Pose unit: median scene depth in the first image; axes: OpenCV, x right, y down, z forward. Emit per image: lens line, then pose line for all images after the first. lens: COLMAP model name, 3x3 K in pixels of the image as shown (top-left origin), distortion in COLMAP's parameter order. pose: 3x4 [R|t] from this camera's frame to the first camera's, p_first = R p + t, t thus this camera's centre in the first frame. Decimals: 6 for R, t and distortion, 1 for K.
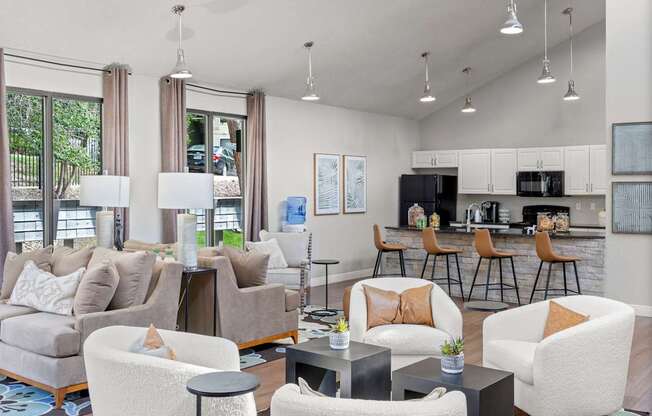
lens RADIAL K [[676.1, 0, 325.9], [0, 676.1, 206.3], [0, 0, 1]] dist [0.006095, 0.000000]
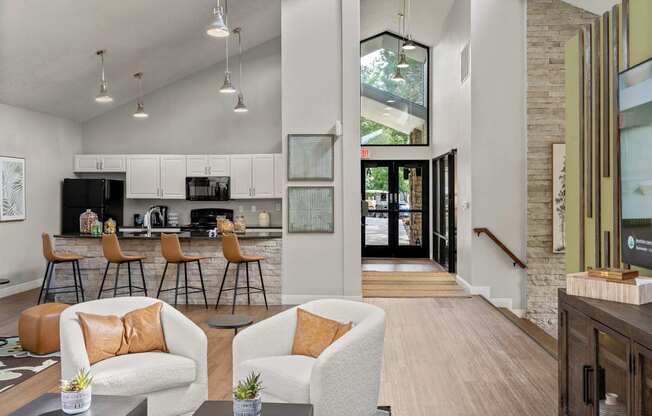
lens RADIAL K [[575.7, 0, 326.5], [0, 575.7, 196.3], [0, 0, 1]] dist [0.010405, -0.016679]
pose [[0.824608, -0.005529, 0.565678, -0.051968], [0.017825, 0.999710, -0.016213, -0.003184], [-0.565424, 0.023453, 0.824467, 0.158379]]
